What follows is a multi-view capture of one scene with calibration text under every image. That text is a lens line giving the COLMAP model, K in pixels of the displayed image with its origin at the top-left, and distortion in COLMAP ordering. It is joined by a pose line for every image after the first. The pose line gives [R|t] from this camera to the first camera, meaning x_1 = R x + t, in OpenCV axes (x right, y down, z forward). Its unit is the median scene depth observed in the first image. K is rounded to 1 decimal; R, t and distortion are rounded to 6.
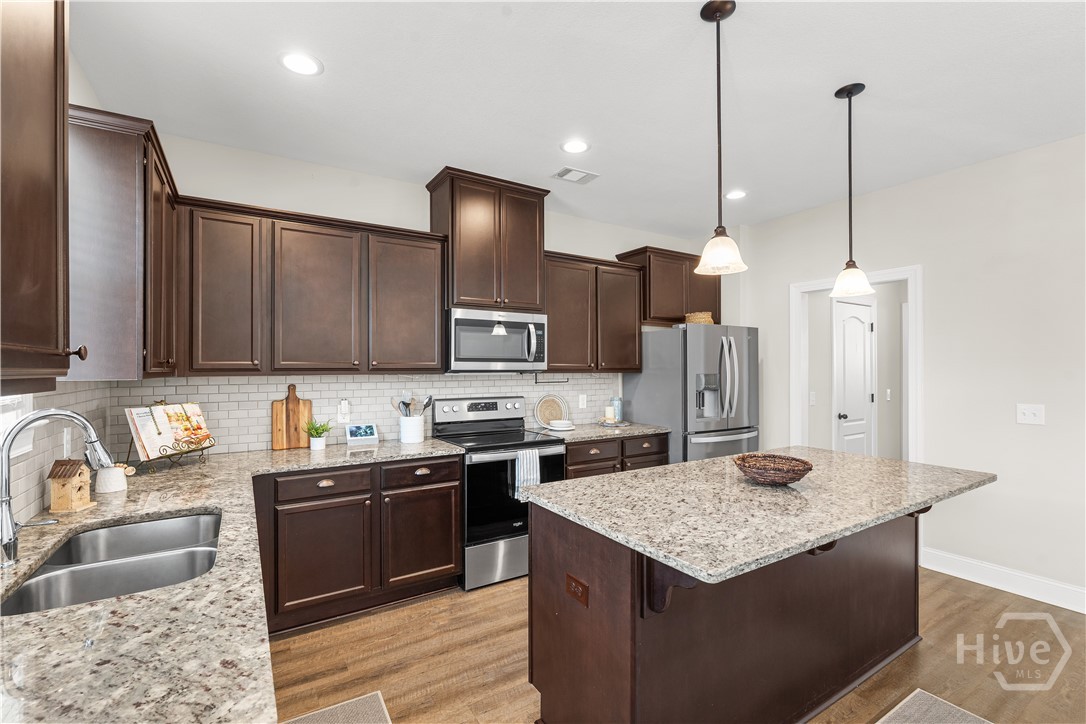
lens RADIAL K [[486.9, 0, 545.7], [0, 486.9, 358.2], [0, 0, 1]] dist [-0.009045, 0.002750]
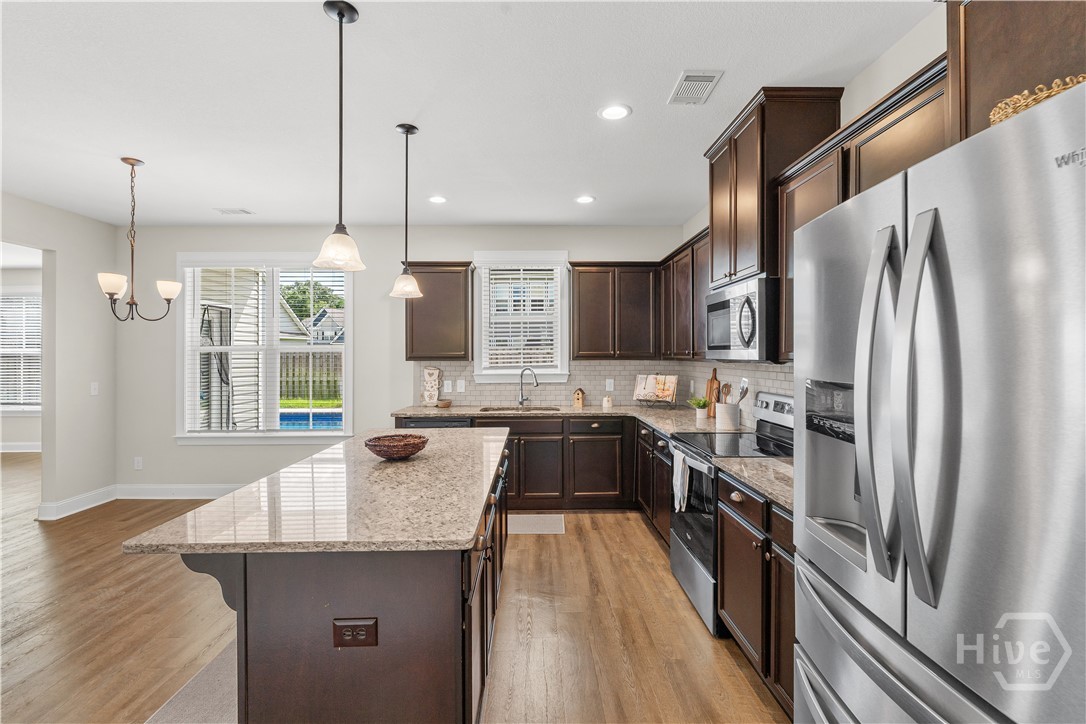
lens RADIAL K [[486.9, 0, 541.8], [0, 486.9, 357.5], [0, 0, 1]] dist [-0.009045, 0.002750]
pose [[-0.525229, 0.004253, -0.850951, 0.894372], [0.016355, 0.999853, -0.005097, 0.025262], [0.850804, -0.016595, -0.525221, 1.356188]]
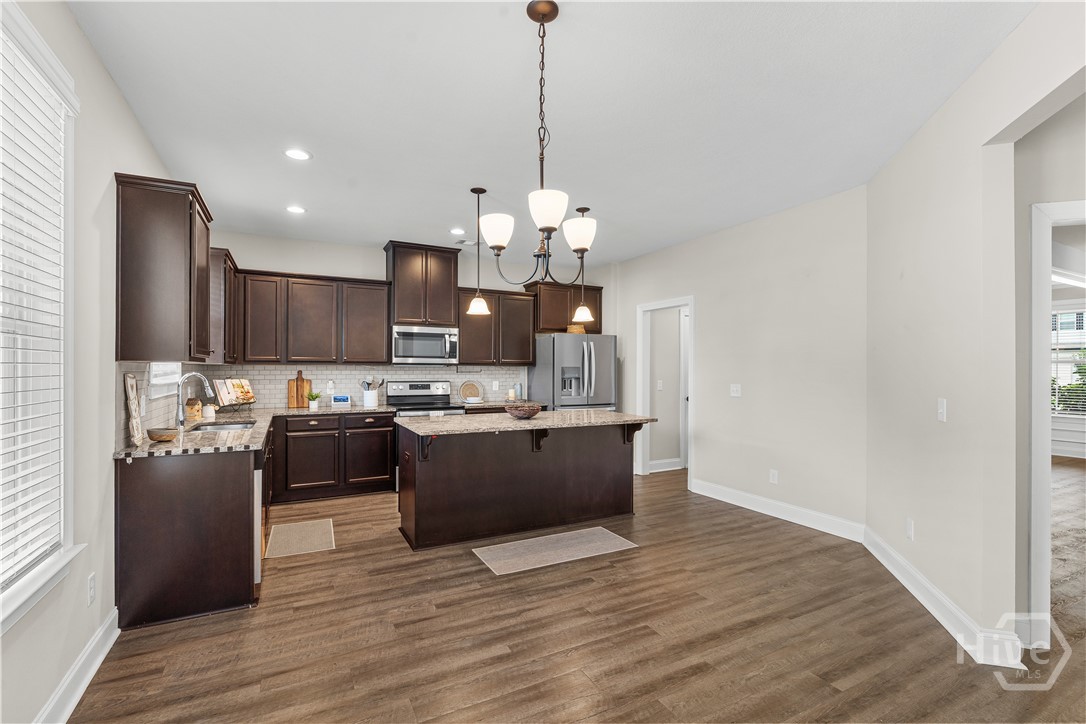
lens RADIAL K [[486.9, 0, 541.4], [0, 486.9, 360.2], [0, 0, 1]] dist [-0.009045, 0.002750]
pose [[0.996160, 0.002281, -0.087517, 0.505012], [-0.002261, 0.999997, 0.000322, 0.015341], [0.087518, -0.000123, 0.996163, -0.673564]]
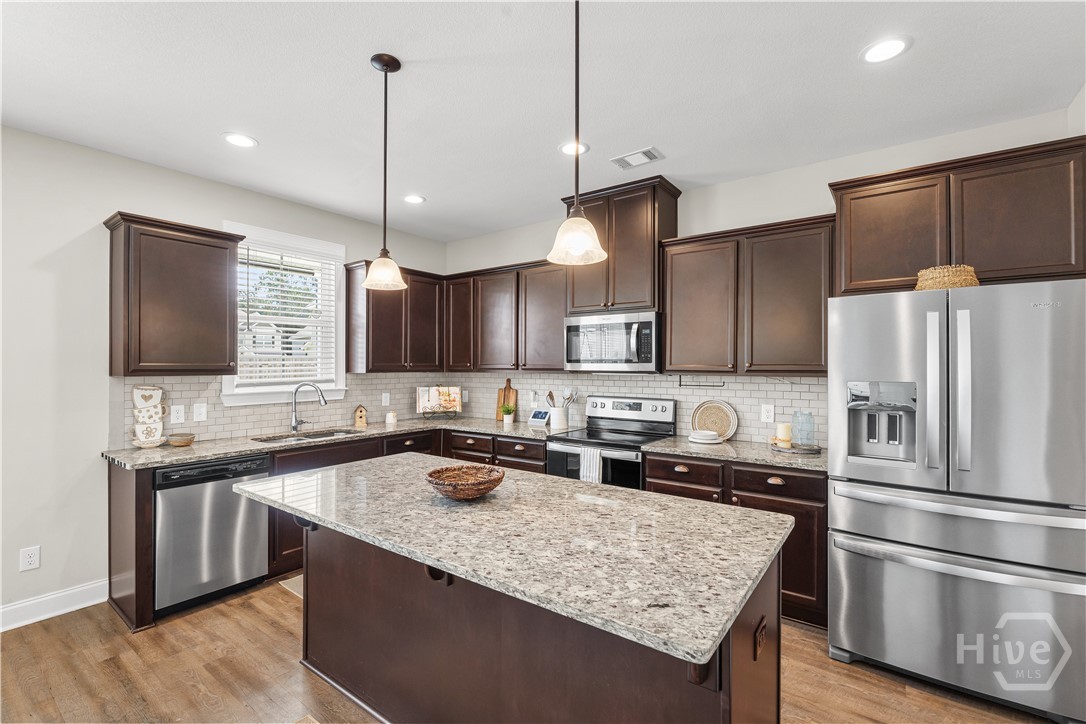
lens RADIAL K [[486.9, 0, 547.0], [0, 486.9, 359.3], [0, 0, 1]] dist [-0.009045, 0.002750]
pose [[0.369099, -0.010053, -0.929336, 0.974338], [0.014160, 0.999886, -0.005193, 0.003690], [0.929282, -0.011243, 0.369200, 0.577626]]
